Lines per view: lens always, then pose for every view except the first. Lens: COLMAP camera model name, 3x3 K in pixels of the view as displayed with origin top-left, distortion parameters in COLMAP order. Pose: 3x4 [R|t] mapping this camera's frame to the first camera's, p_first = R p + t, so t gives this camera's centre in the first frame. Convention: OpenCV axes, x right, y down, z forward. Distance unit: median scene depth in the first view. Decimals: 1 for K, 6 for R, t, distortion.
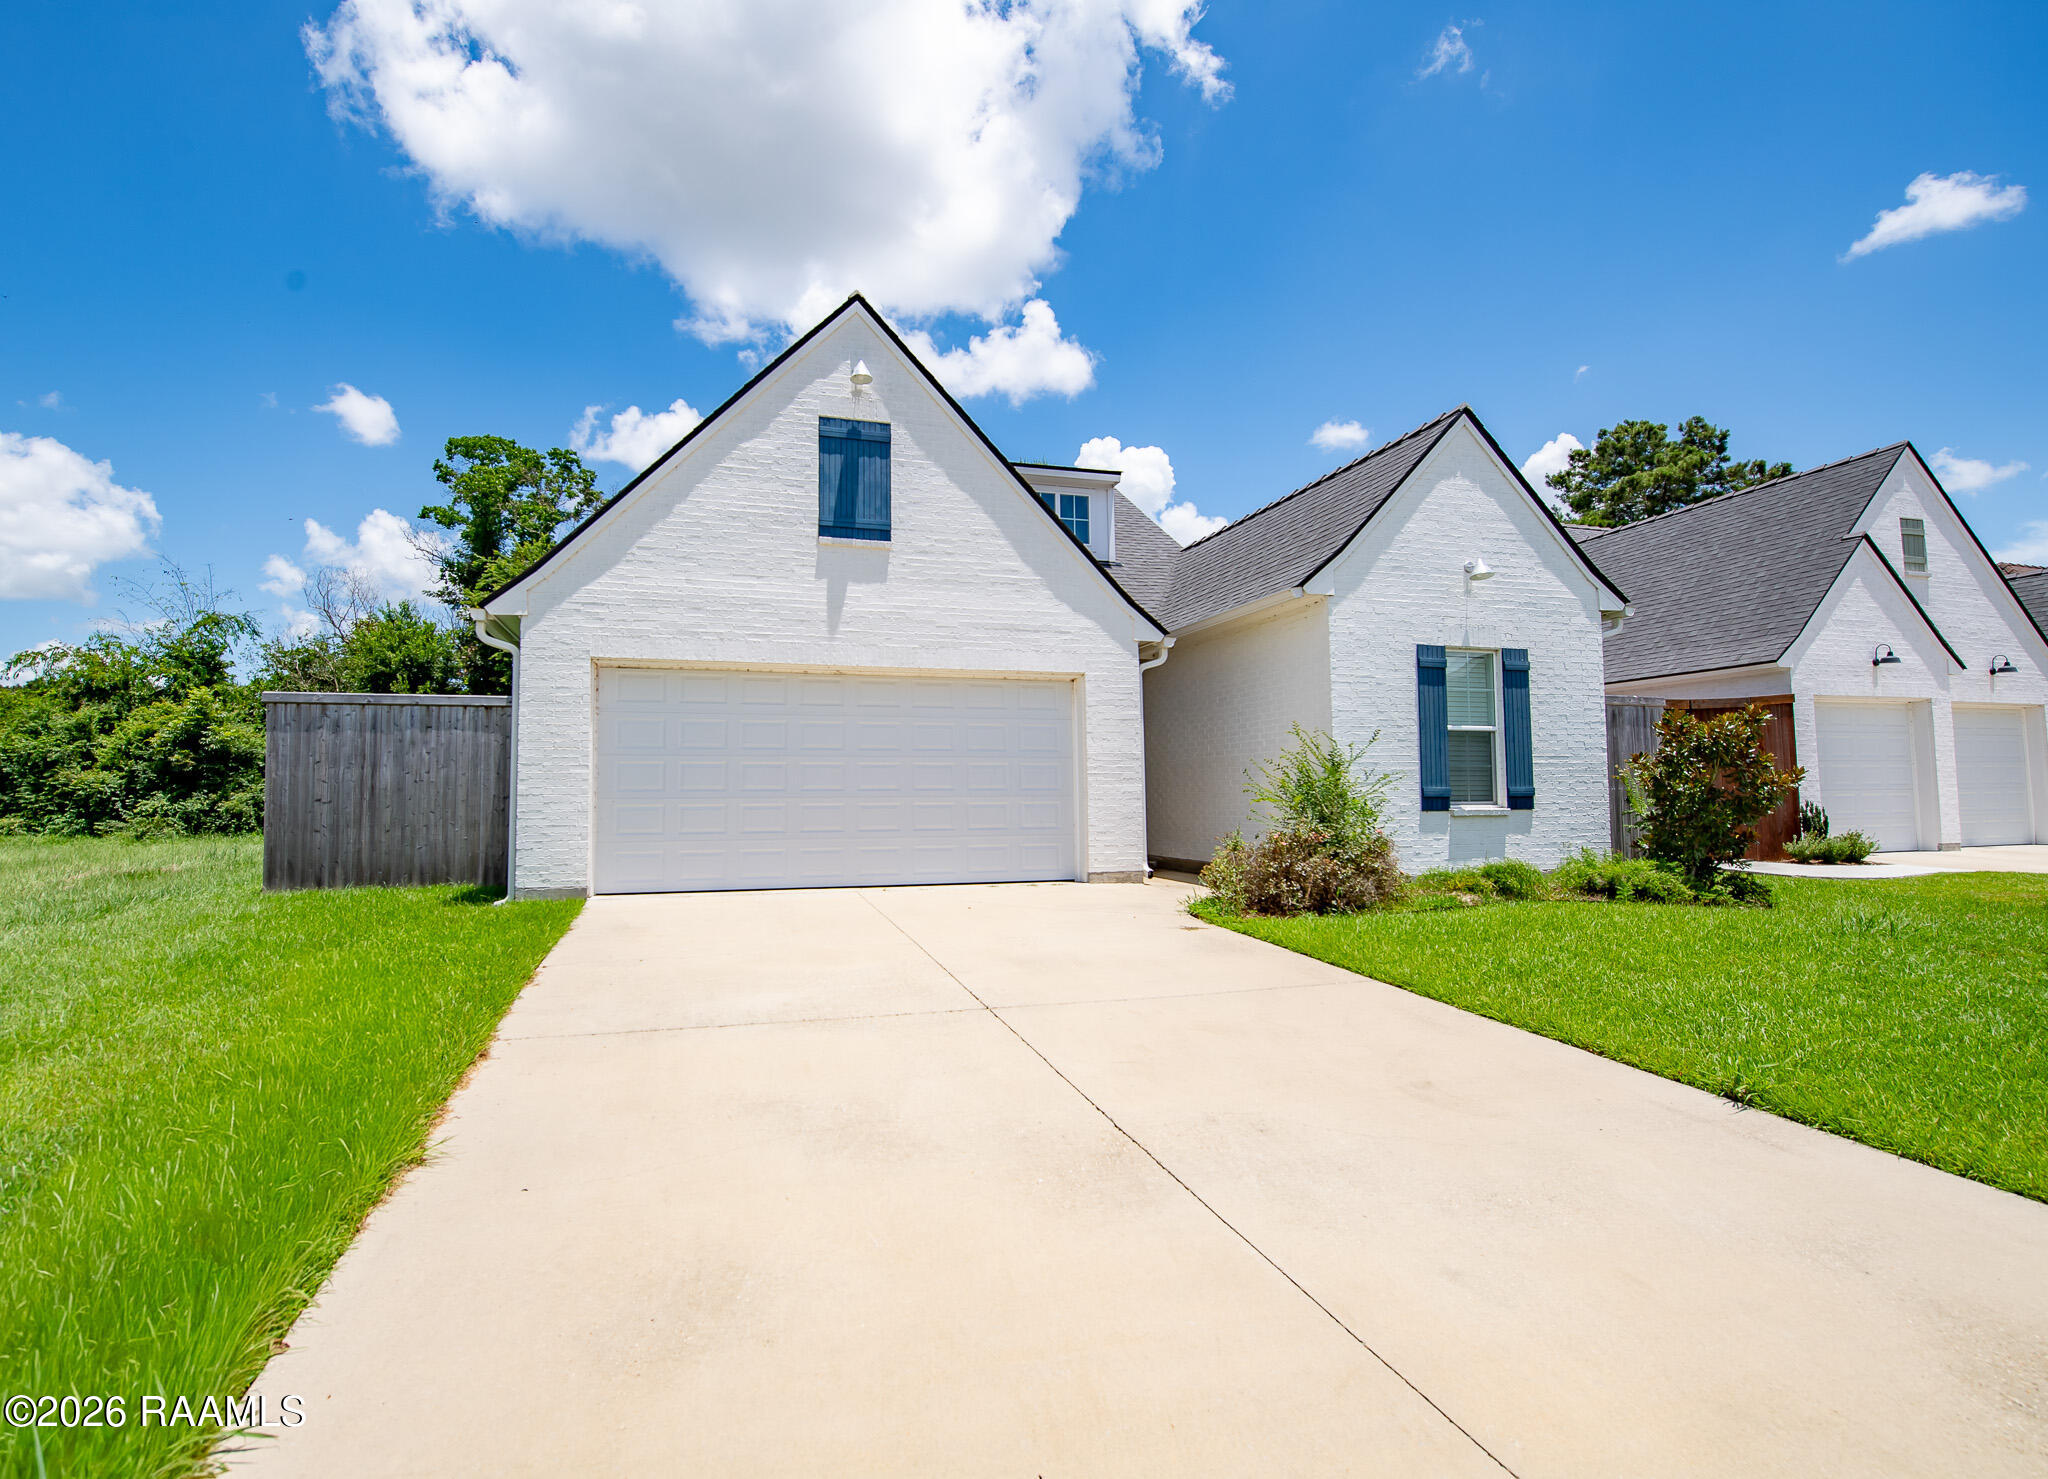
lens RADIAL K [[1184.7, 0, 1024.0], [0, 1184.7, 739.5], [0, 0, 1]] dist [0.000974, 0.000377]
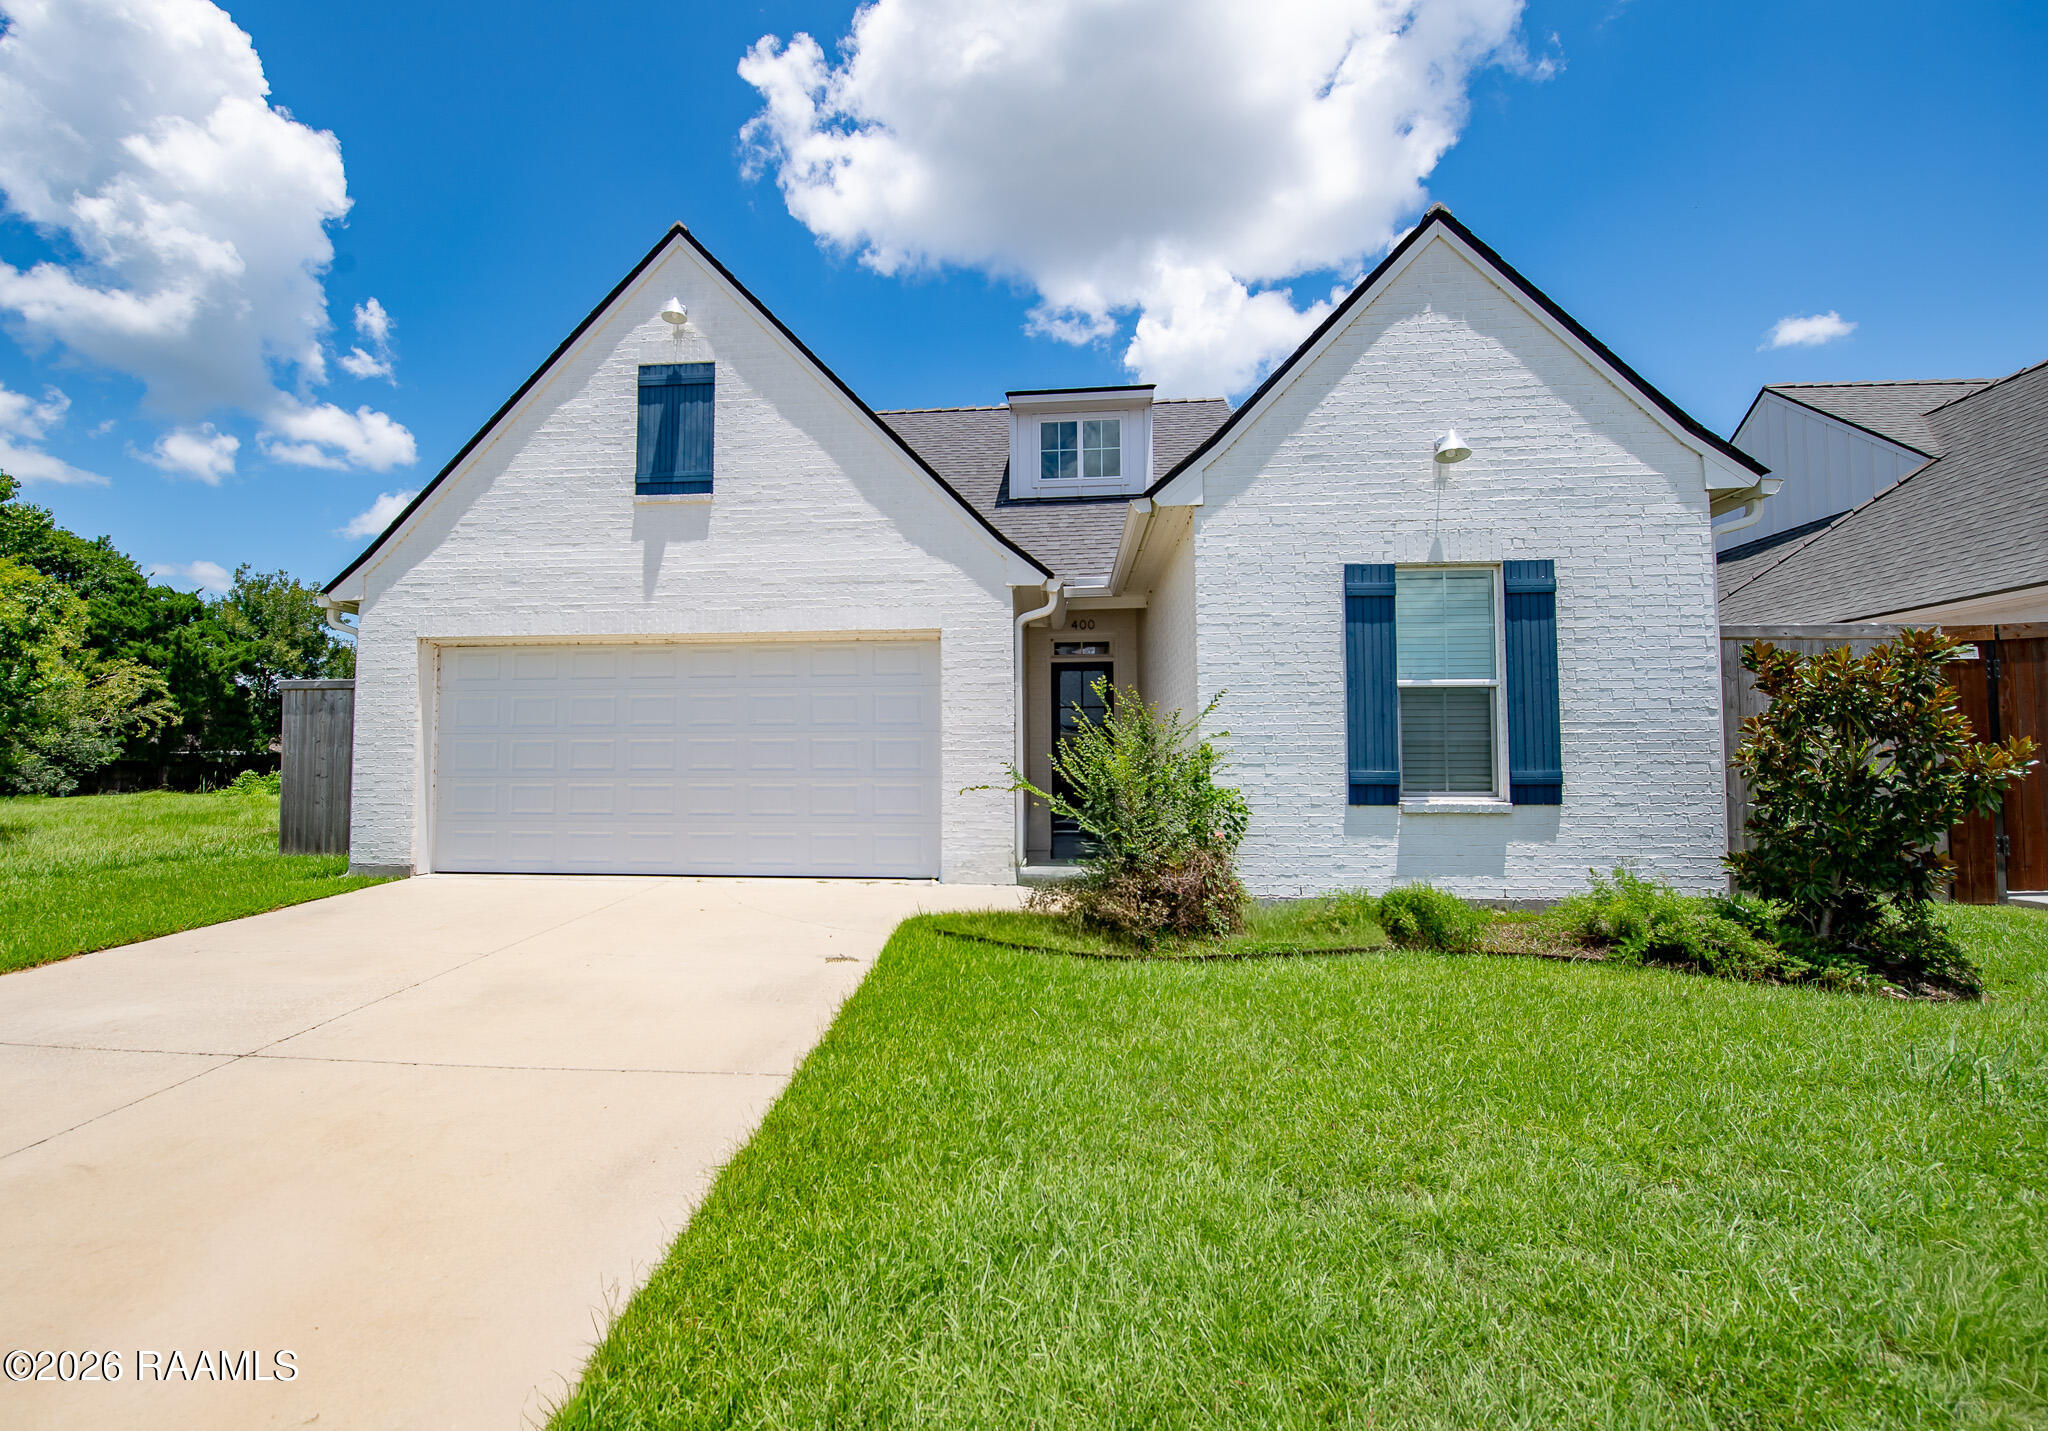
lens RADIAL K [[1102.9, 0, 1024.0], [0, 1102.9, 715.5], [0, 0, 1]] dist [-0.012276, -0.002040]
pose [[0.898255, -0.014106, -0.439248, 0.447583], [0.019054, 0.999795, 0.006857, 0.000202], [0.439061, -0.014529, 0.898340, 0.339688]]
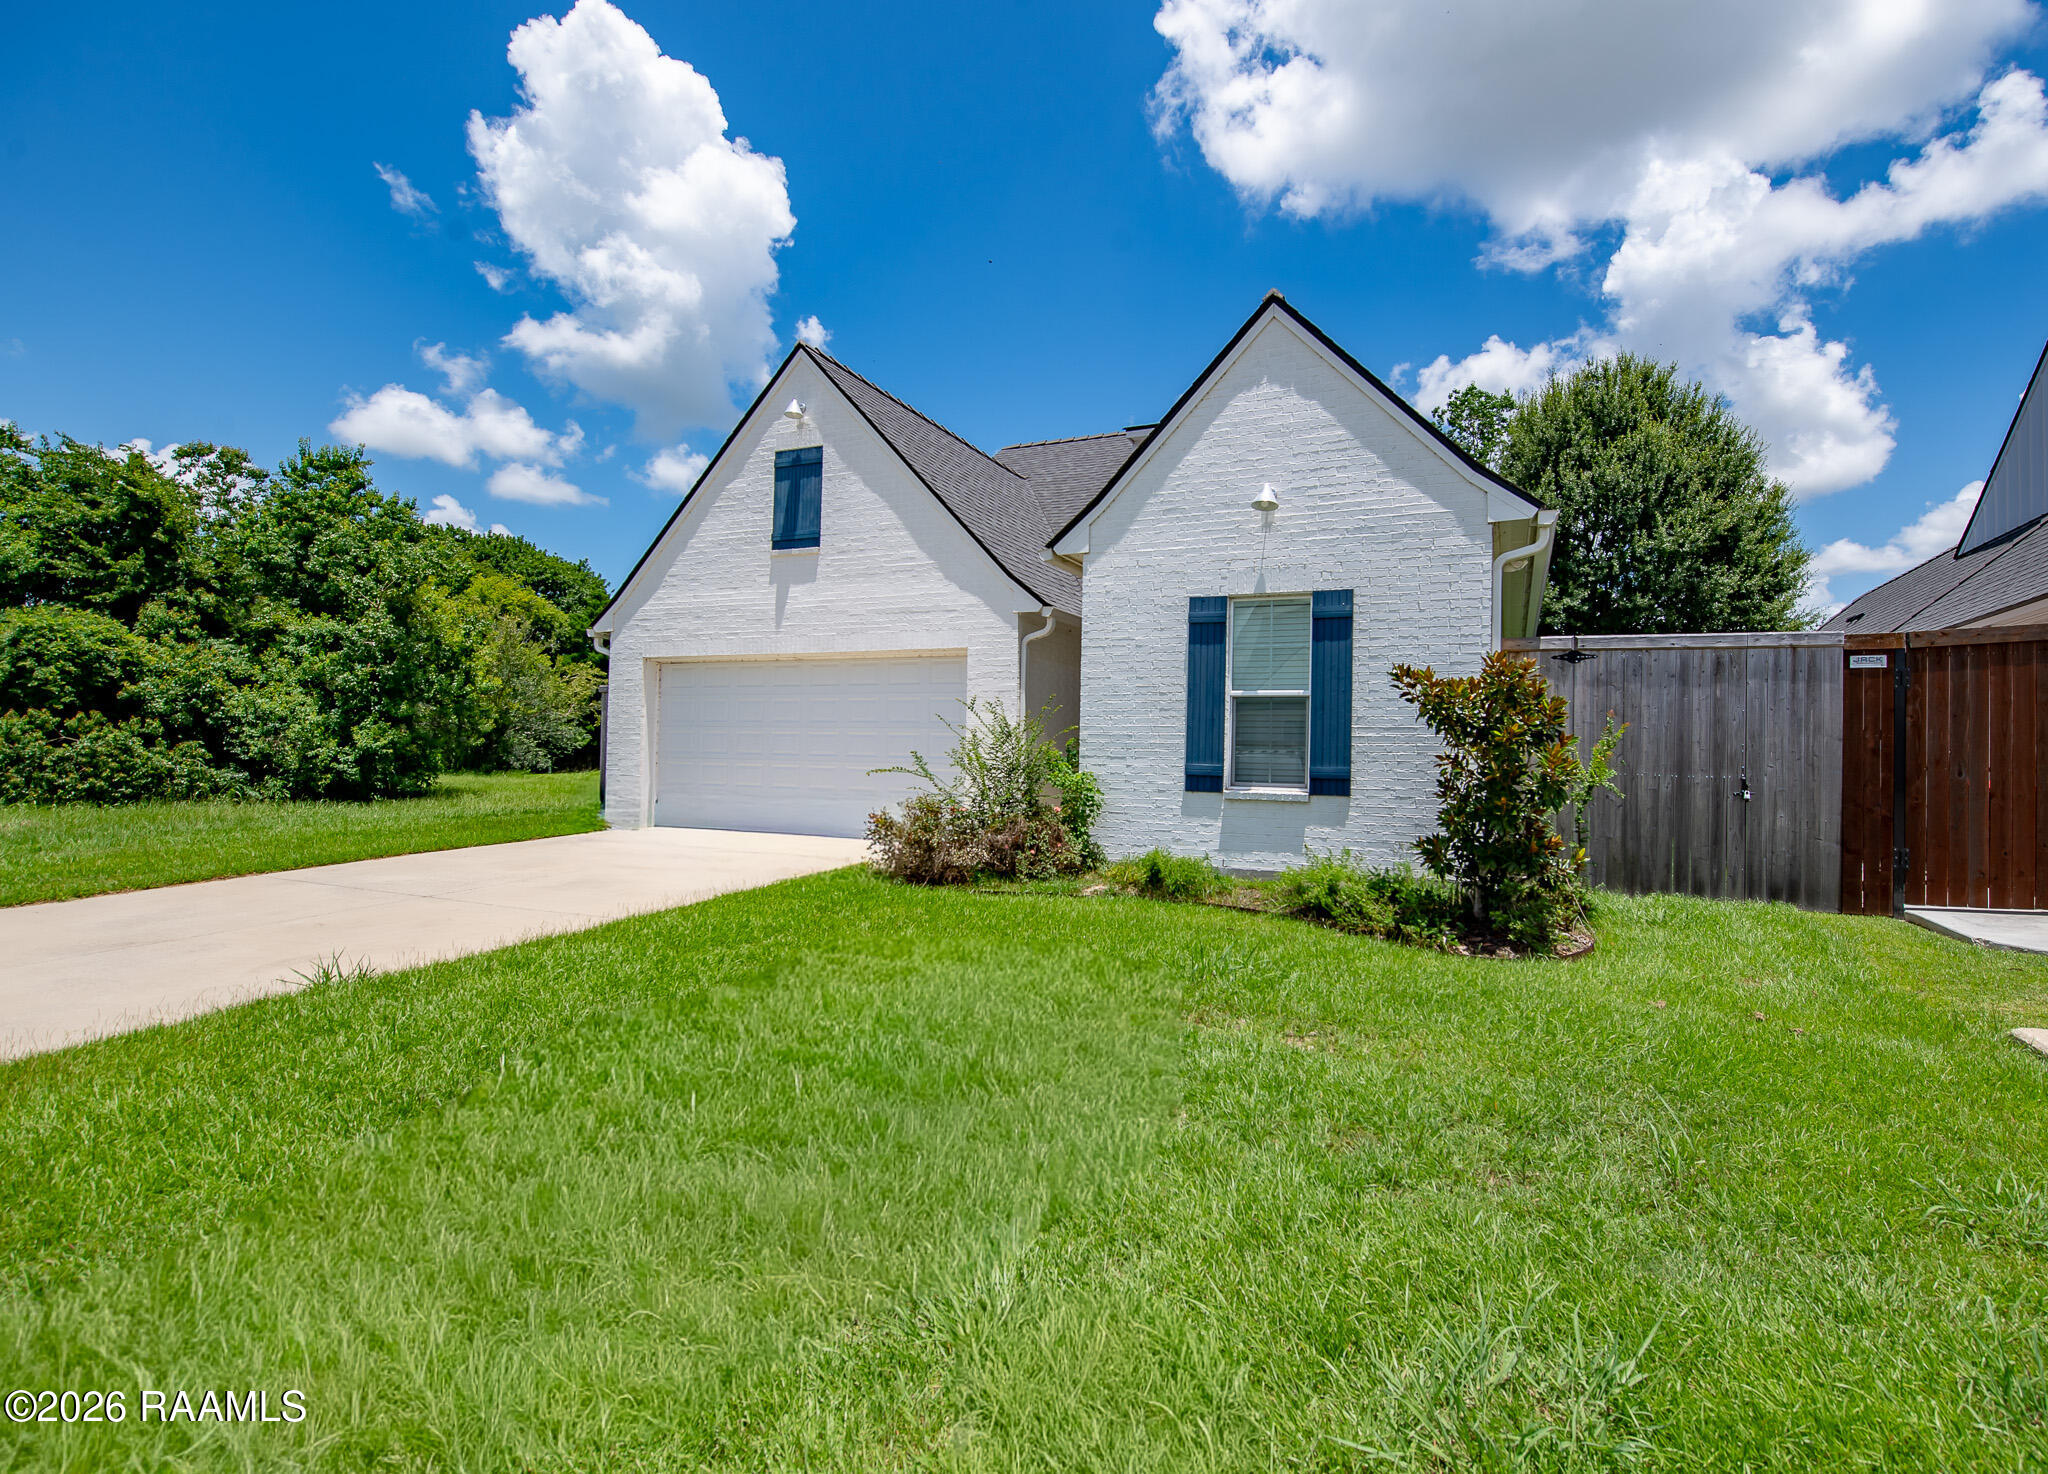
lens RADIAL K [[1234.3, 0, 1030.4], [0, 1234.3, 758.7], [0, 0, 1]] dist [-0.000890, -0.015873]
pose [[0.662798, 0.020254, -0.748524, 0.931480], [0.013374, 0.999154, 0.038878, 0.000213], [0.748679, -0.035779, 0.661967, 0.320229]]
